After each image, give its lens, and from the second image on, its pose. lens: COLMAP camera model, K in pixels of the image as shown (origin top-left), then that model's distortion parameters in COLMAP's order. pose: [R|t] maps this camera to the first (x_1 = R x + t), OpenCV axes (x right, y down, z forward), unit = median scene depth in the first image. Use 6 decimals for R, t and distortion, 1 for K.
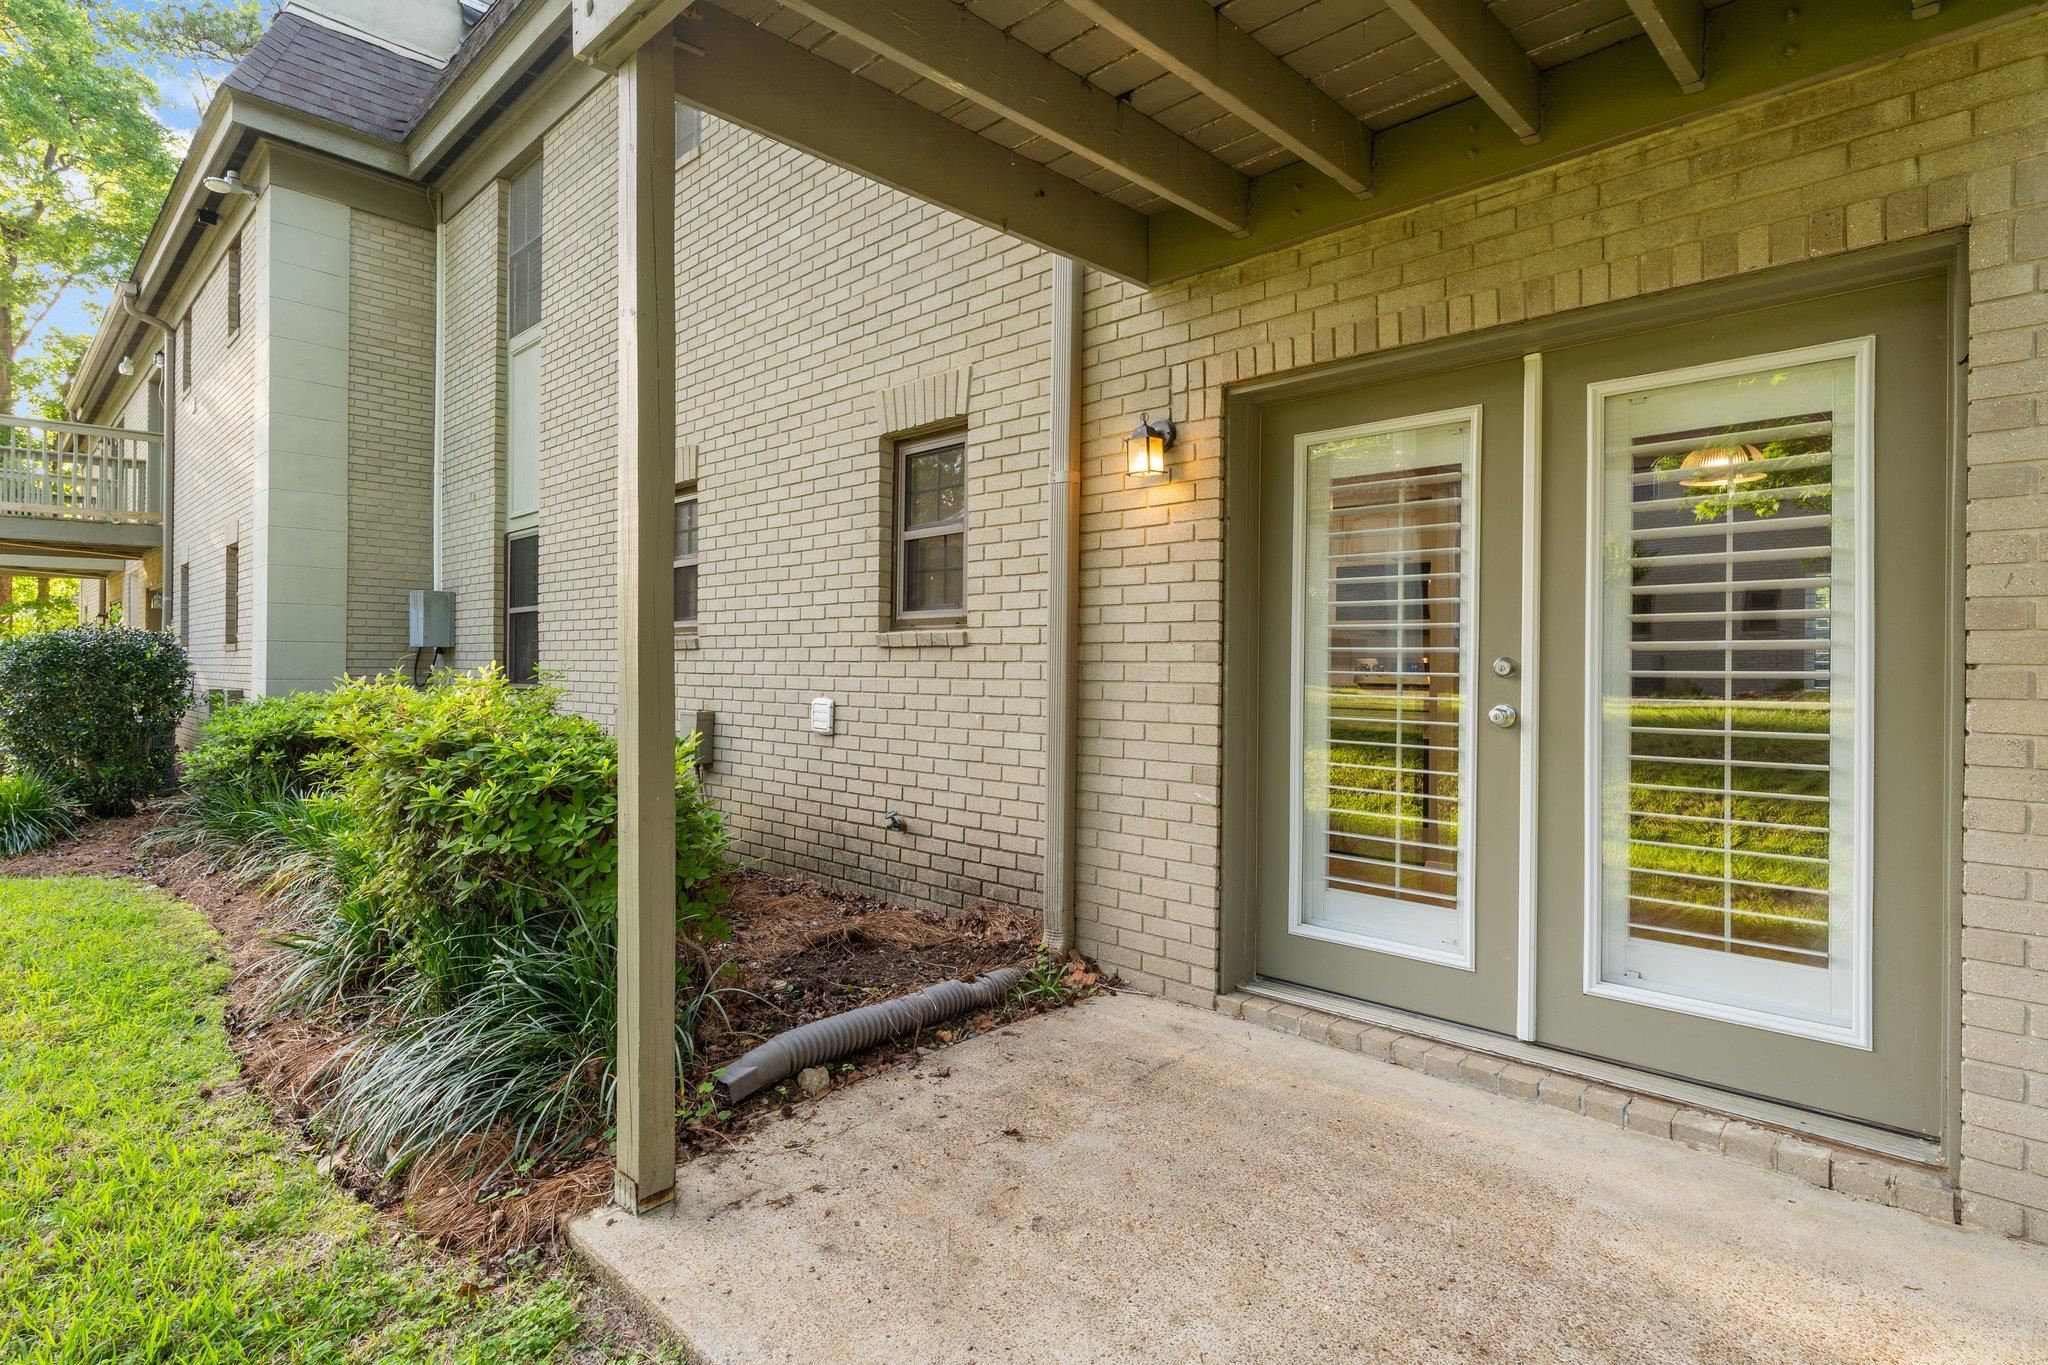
lens RADIAL K [[1029.1, 0, 995.1], [0, 1029.1, 676.1], [0, 0, 1]] dist [-0.001081, -0.000216]
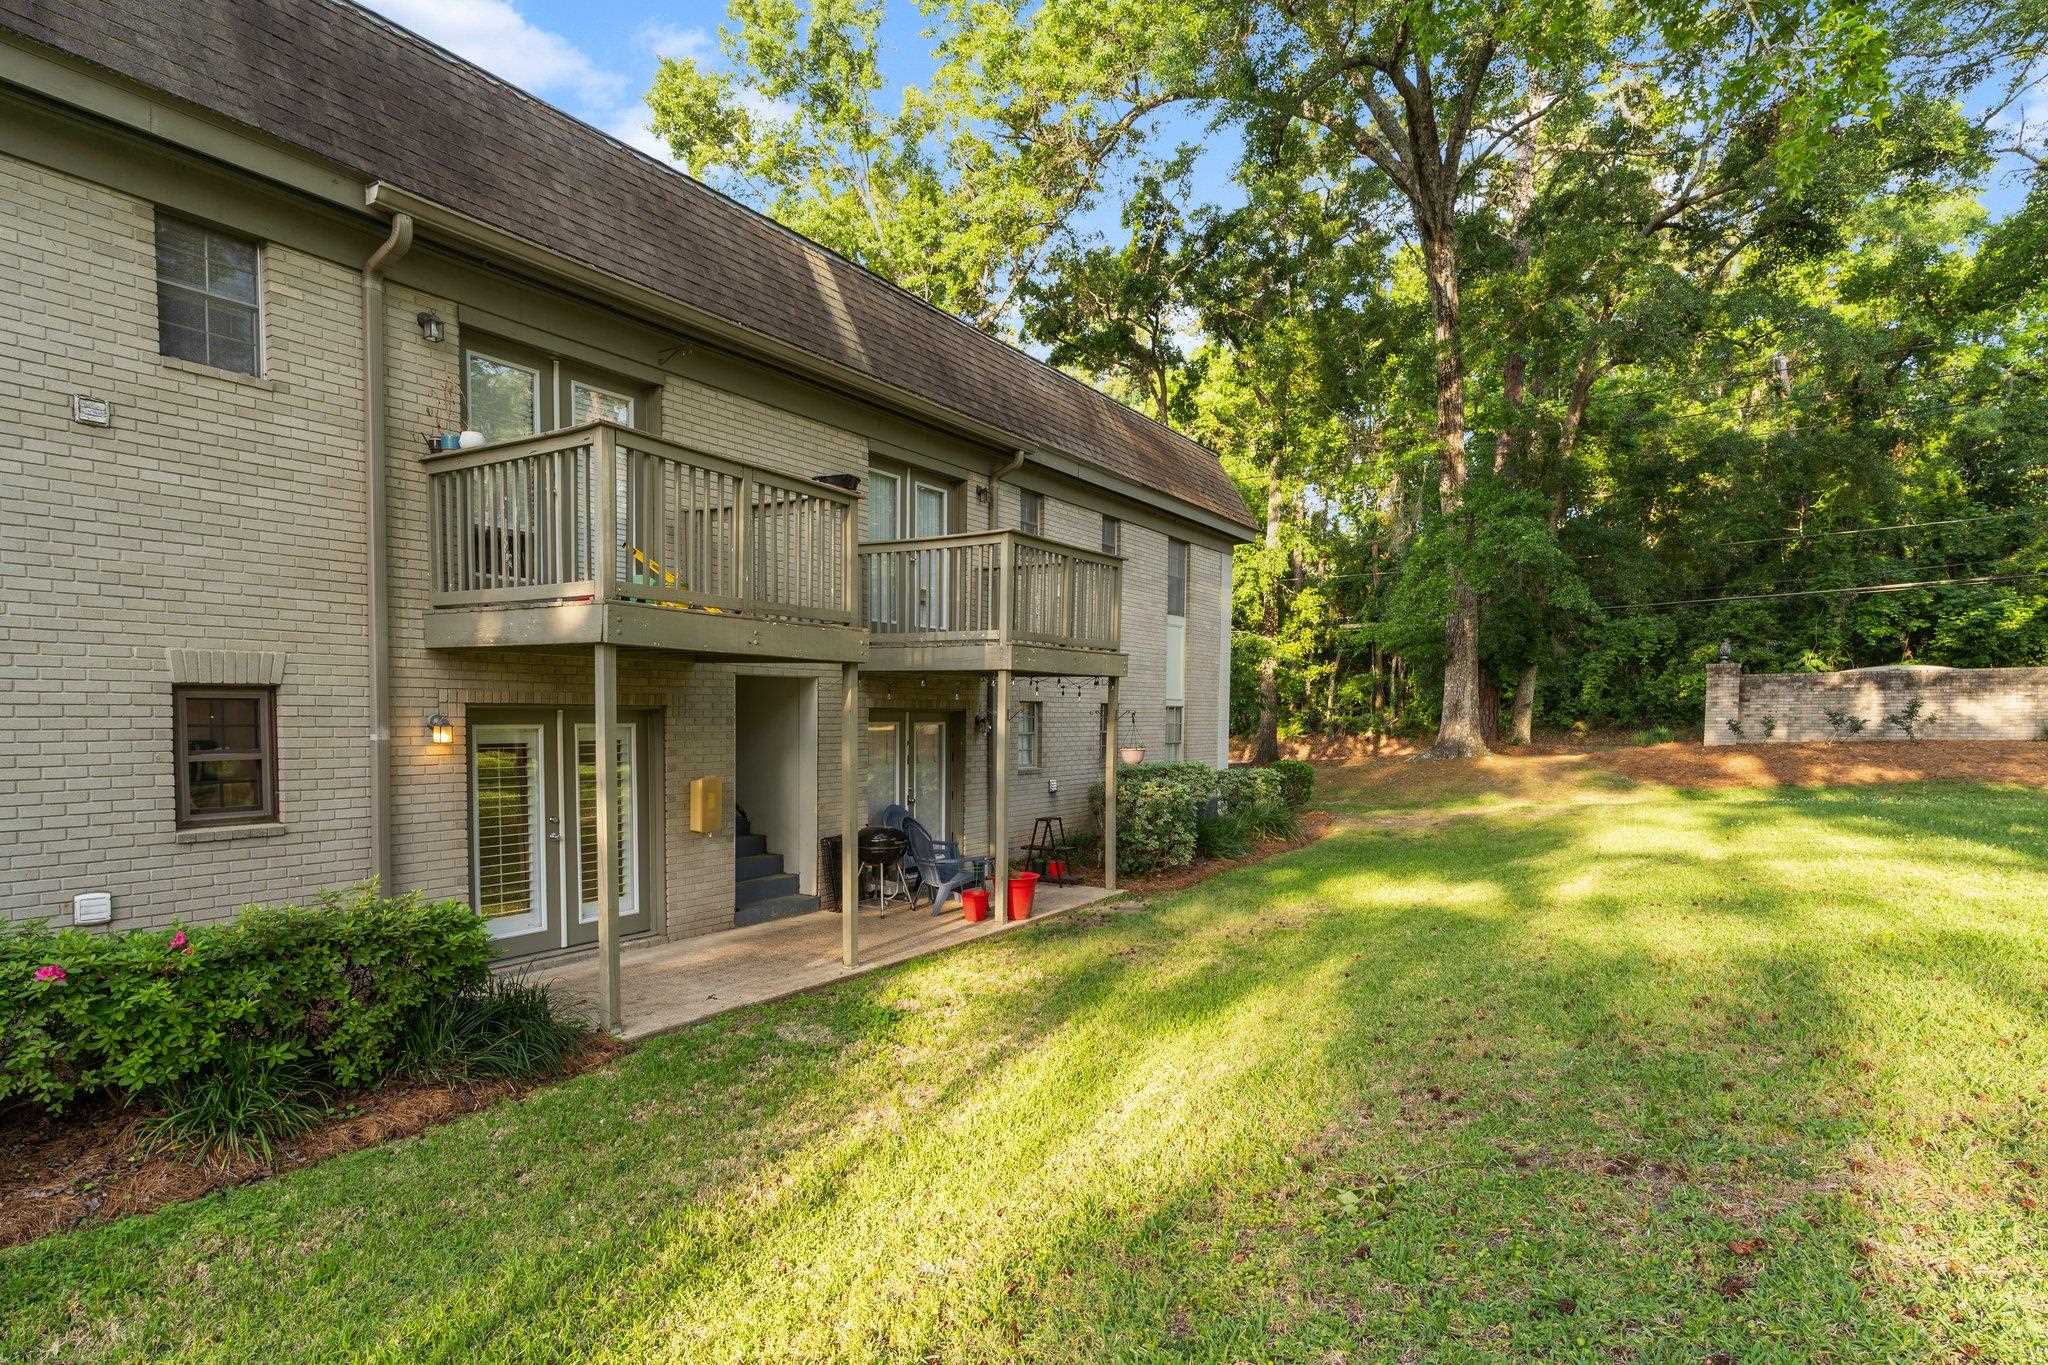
lens RADIAL K [[1058.7, 0, 1024.0], [0, 1058.7, 682.5], [0, 0, 1]] dist [-0.005928, -0.000435]
pose [[-0.194960, 0.010521, 0.980755, -1.664177], [-0.015191, 0.999790, -0.013745, -0.234070], [-0.980694, -0.017578, -0.194759, 0.199185]]
